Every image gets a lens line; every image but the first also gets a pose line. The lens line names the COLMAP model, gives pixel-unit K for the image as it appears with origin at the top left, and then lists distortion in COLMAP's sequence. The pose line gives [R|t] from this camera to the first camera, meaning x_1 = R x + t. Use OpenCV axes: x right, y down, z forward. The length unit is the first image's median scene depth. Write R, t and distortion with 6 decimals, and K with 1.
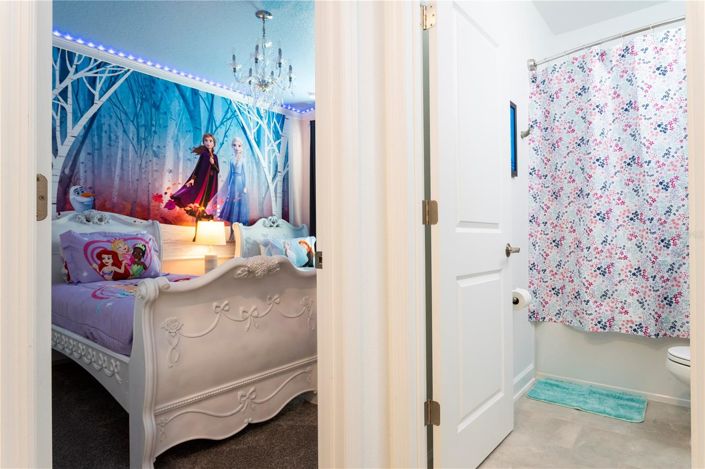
lens RADIAL K [[405.9, 0, 352.5], [0, 405.9, 234.5], [0, 0, 1]] dist [0.004113, 0.000678]
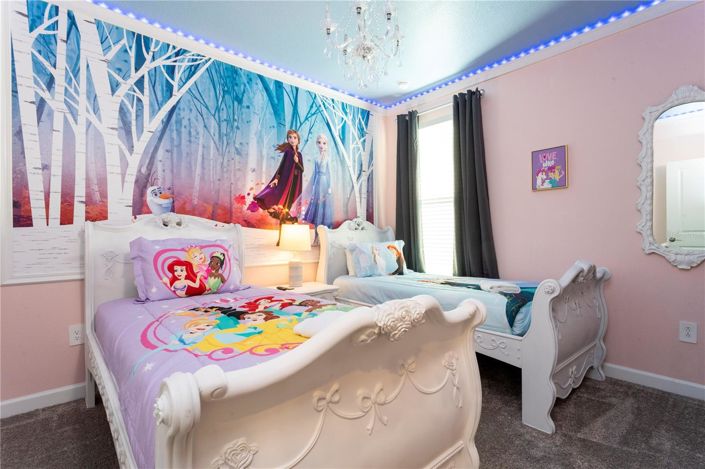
lens RADIAL K [[334.7, 0, 352.5], [0, 334.7, 234.5], [0, 0, 1]] dist [0.011911, -0.000768]
pose [[0.988514, 0.006167, -0.151000, -0.111992], [-0.004335, 0.999913, 0.012456, -0.020693], [0.151064, -0.011659, 0.988455, 0.284636]]
